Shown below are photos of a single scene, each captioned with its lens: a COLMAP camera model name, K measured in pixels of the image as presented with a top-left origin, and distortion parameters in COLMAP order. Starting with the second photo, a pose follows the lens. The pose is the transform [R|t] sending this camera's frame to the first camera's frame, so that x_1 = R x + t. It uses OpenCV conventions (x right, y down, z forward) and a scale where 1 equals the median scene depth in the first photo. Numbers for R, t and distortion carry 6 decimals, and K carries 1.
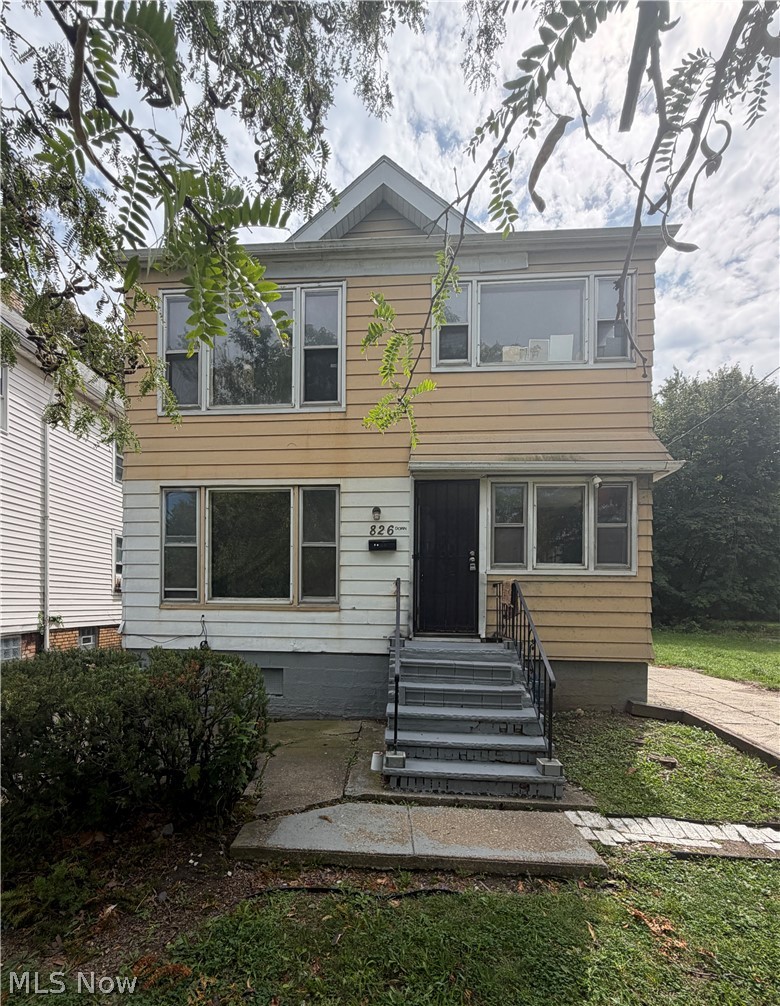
lens RADIAL K [[492.0, 0, 386.3], [0, 492.0, 605.4], [0, 0, 1]] dist [-0.000854, -0.001866]
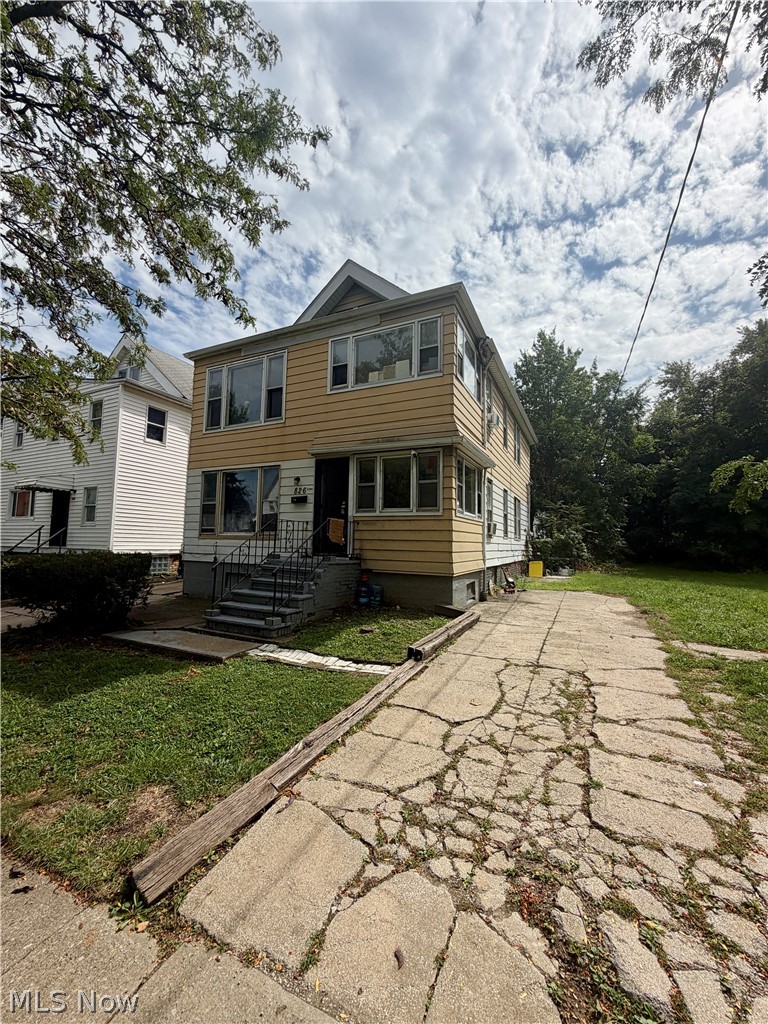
lens RADIAL K [[413.7, 0, 380.5], [0, 413.7, 516.7], [0, 0, 1]] dist [0.001279, 0.000063]
pose [[0.933165, -0.016245, -0.359080, 0.732903], [-0.014323, 0.996504, -0.082303, 0.043838], [0.359162, 0.081945, 0.929671, -0.185484]]
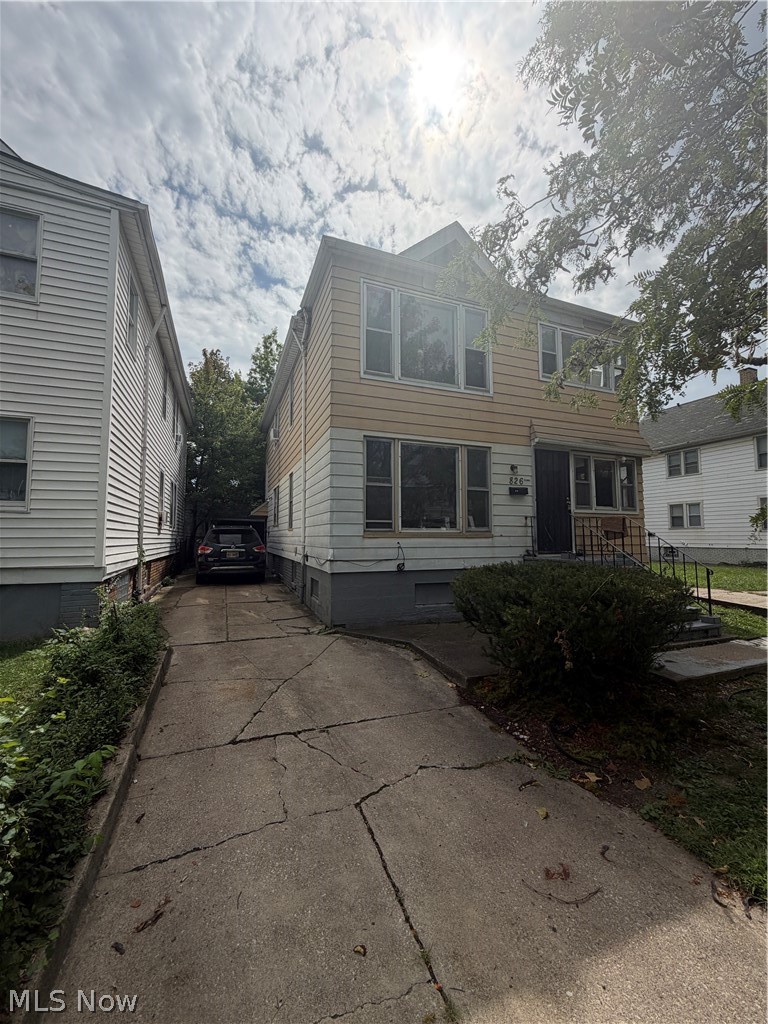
lens RADIAL K [[409.0, 0, 386.1], [0, 409.0, 509.3], [0, 0, 1]] dist [0.000796, -0.000455]
pose [[0.896108, 0.018124, 0.443467, -0.873206], [0.014679, 0.997409, -0.070423, 0.009084], [-0.443594, 0.069616, 0.893520, 0.100633]]
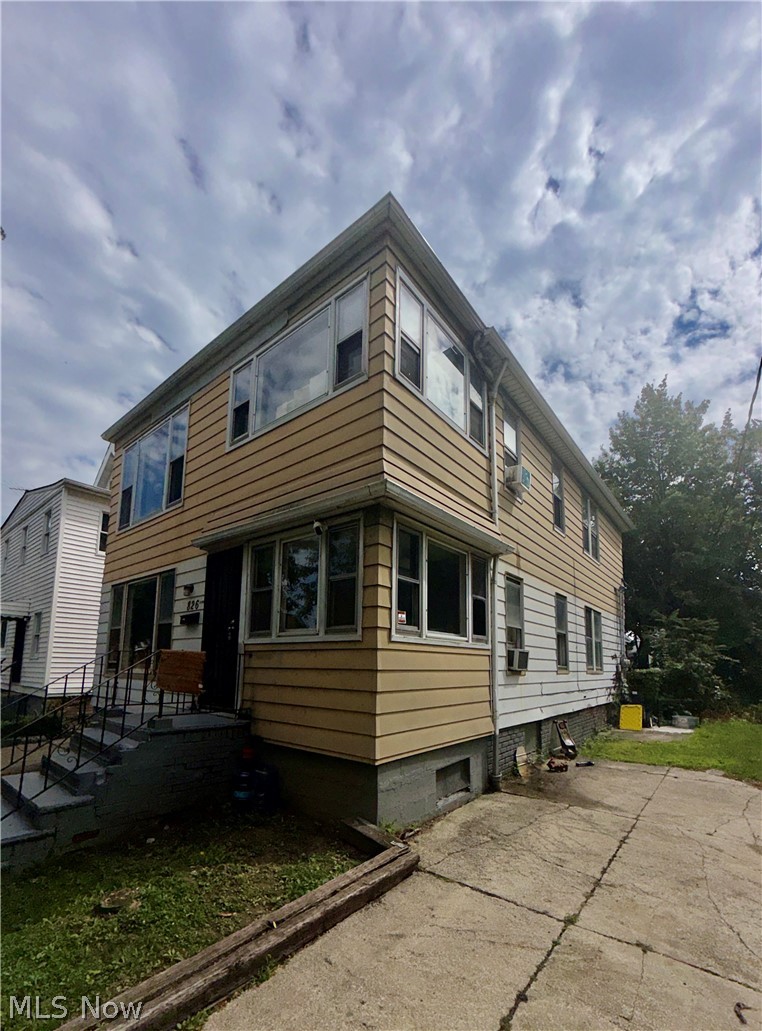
lens RADIAL K [[436.0, 0, 386.4], [0, 436.0, 623.7], [0, 0, 1]] dist [0.002193, 0.000248]
pose [[0.833178, -0.052163, -0.550539, 0.852922], [-0.012532, 0.993505, -0.113099, -0.010811], [0.552863, 0.101131, 0.827113, 0.446806]]
